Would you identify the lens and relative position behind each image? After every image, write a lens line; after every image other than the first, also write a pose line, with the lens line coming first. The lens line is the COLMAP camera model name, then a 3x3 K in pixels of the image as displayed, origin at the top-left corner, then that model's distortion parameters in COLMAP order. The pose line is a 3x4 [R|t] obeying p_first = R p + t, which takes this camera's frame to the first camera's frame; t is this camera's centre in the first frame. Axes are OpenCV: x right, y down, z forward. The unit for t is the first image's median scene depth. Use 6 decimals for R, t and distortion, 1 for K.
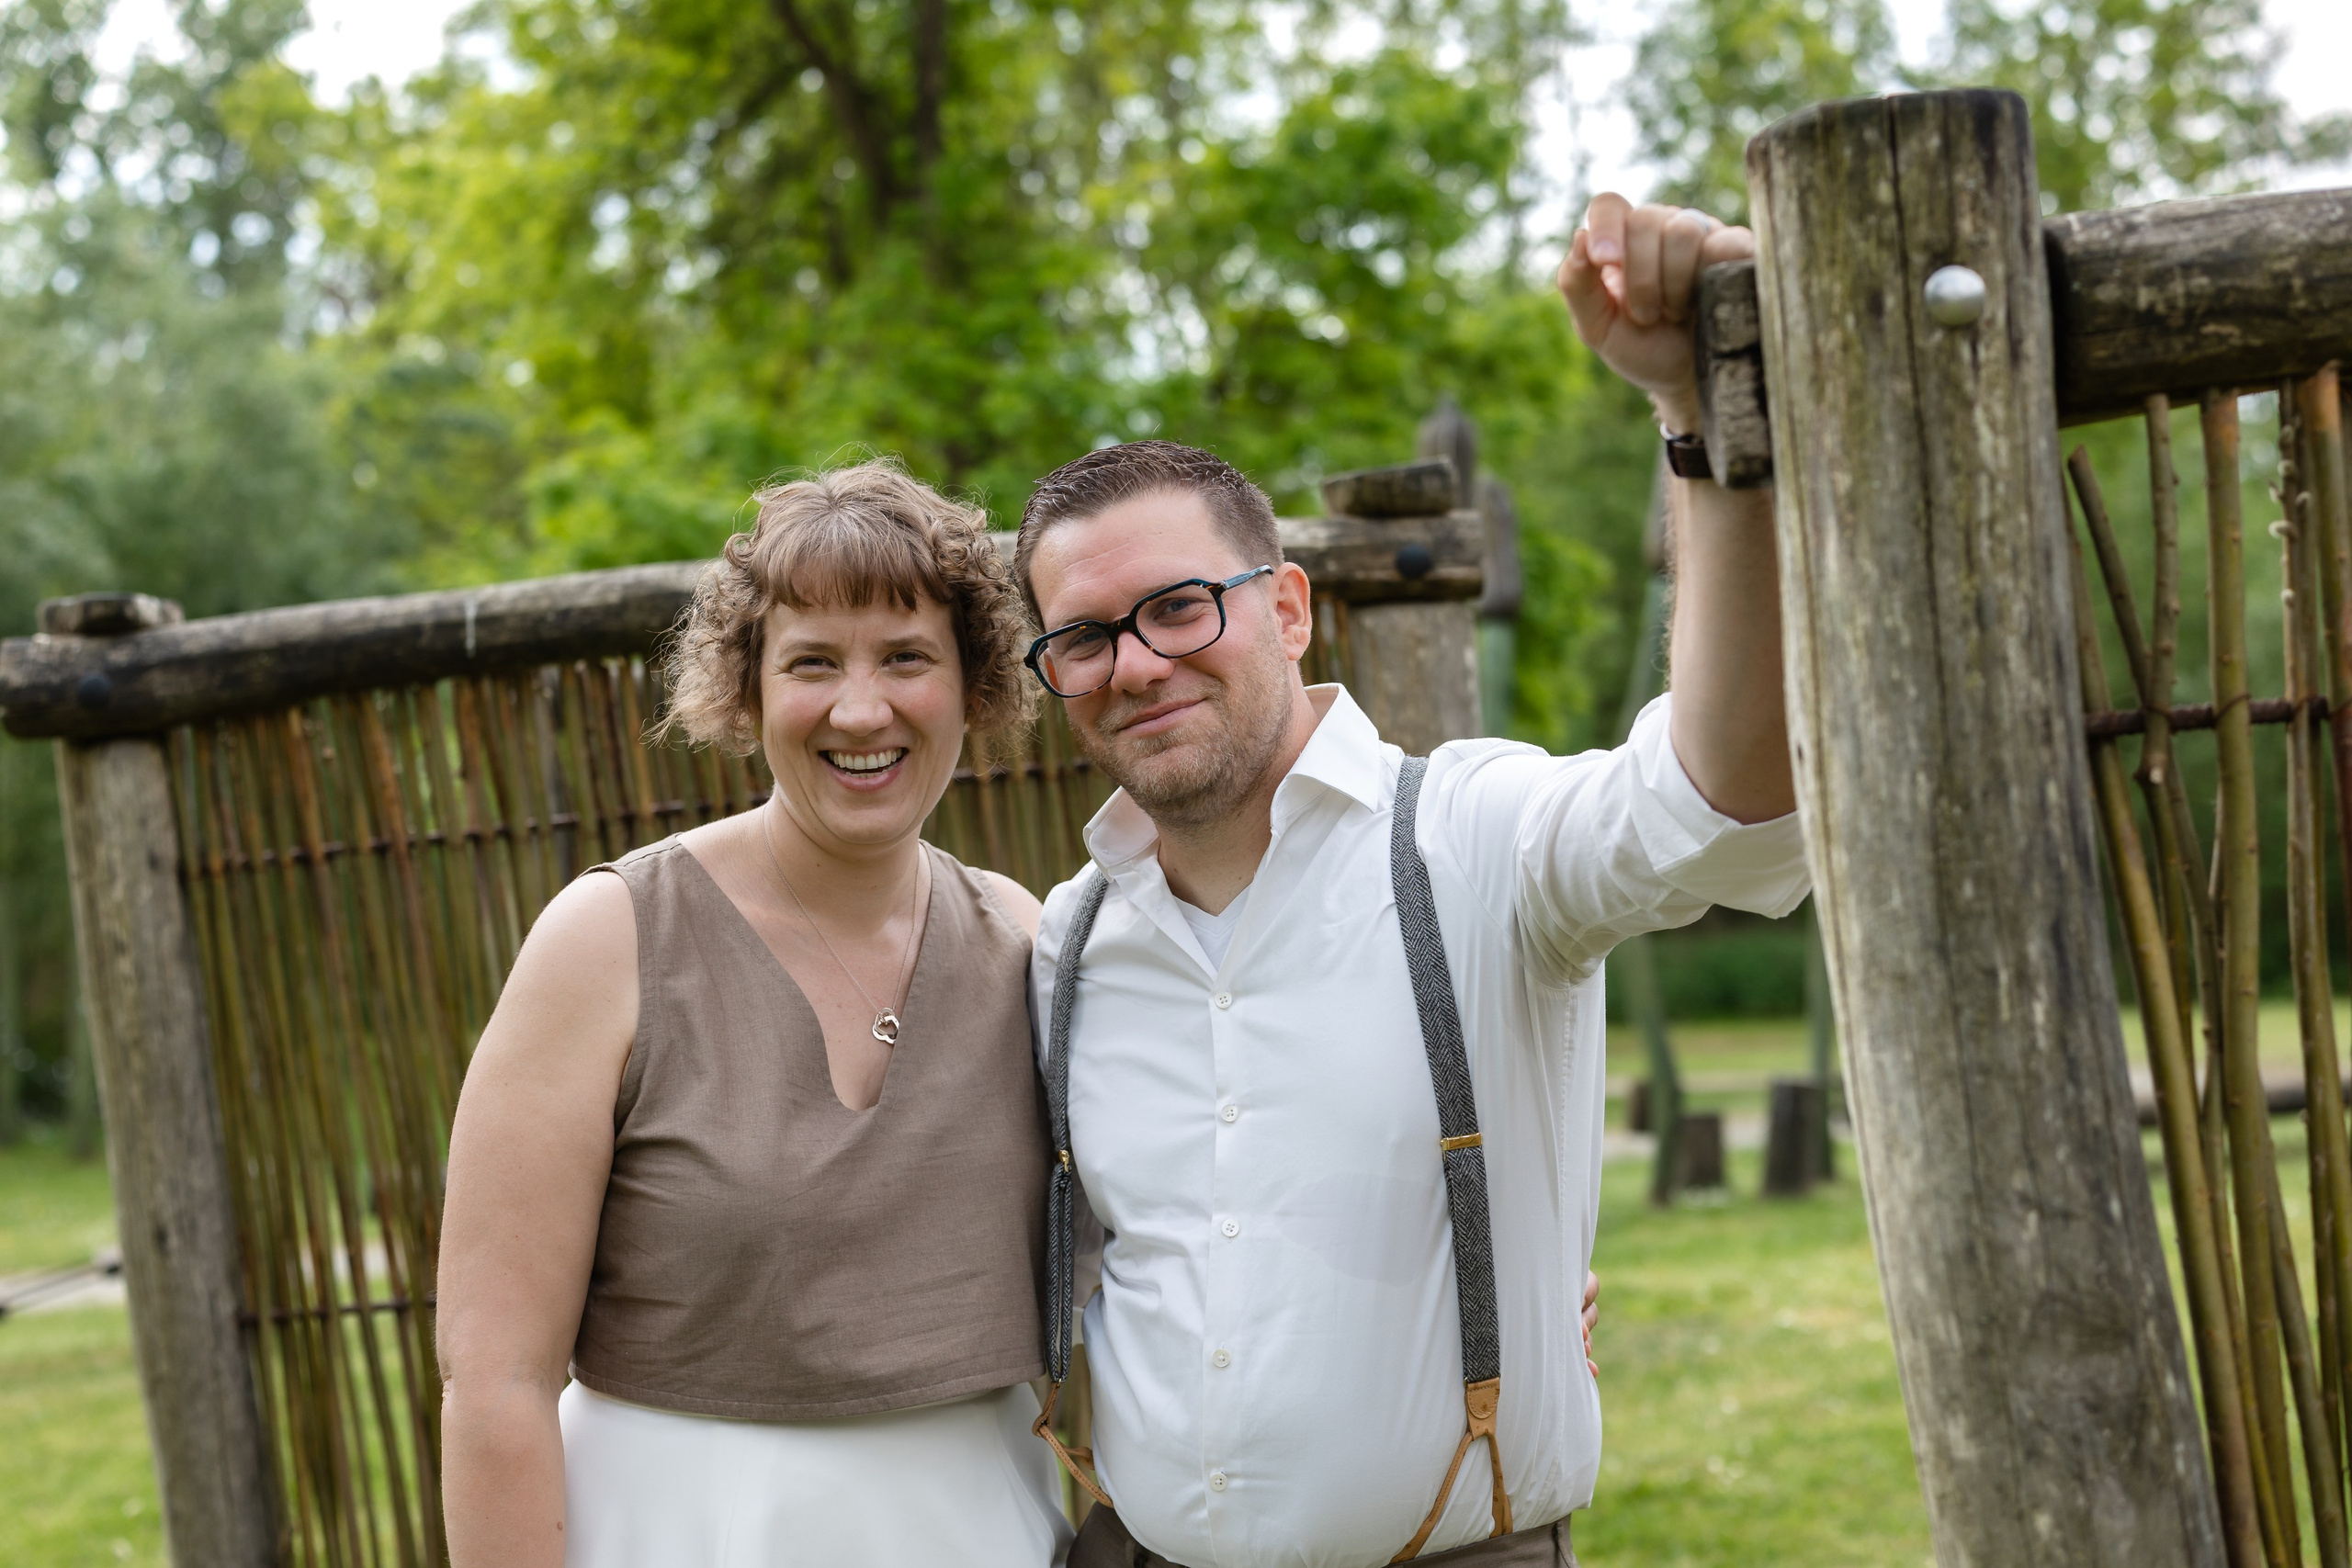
lens RADIAL K [[3575.0, 0, 1176.0], [0, 3575.0, 784.0], [0, 0, 1]] dist [-0.113023, 0.015337]
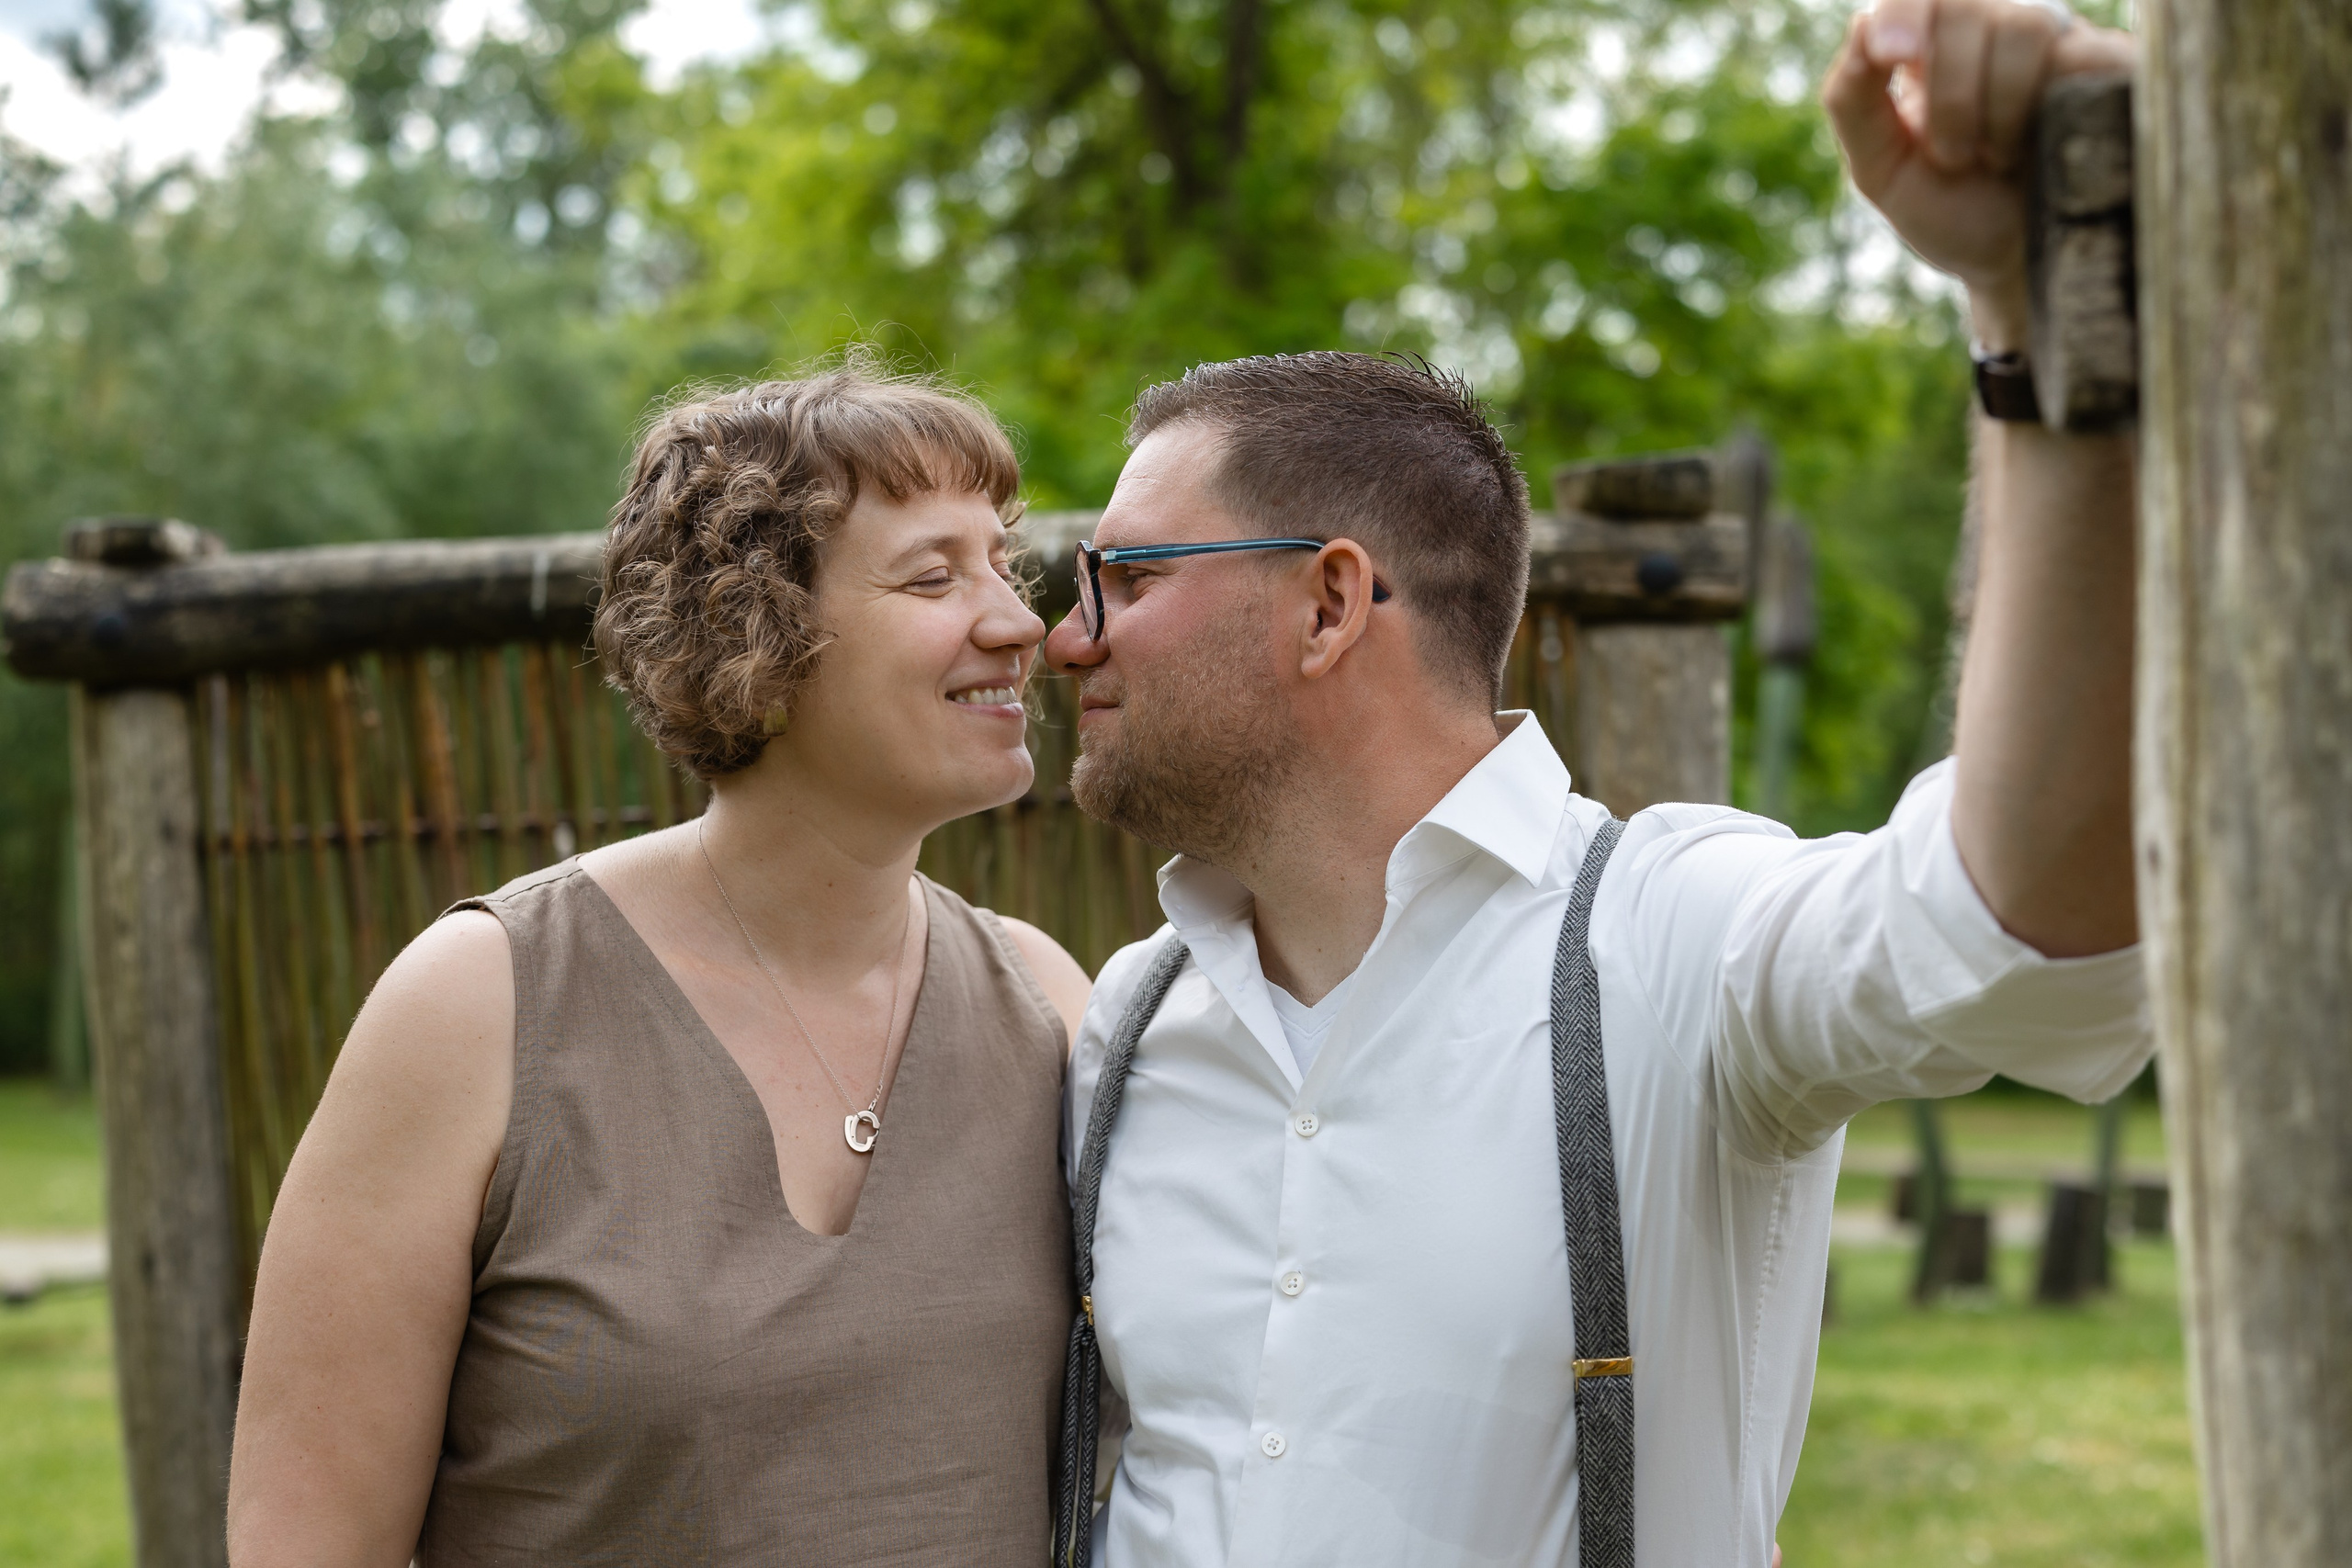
lens RADIAL K [[3285.2, 0, 1176.0], [0, 3285.2, 784.0], [0, 0, 1]] dist [-0.166117, 0.443641]
pose [[0.992538, 0.068139, -0.101122, 0.035203], [-0.068725, 0.997633, -0.002317, -0.004708], [0.100725, 0.009249, 0.994871, 0.238234]]
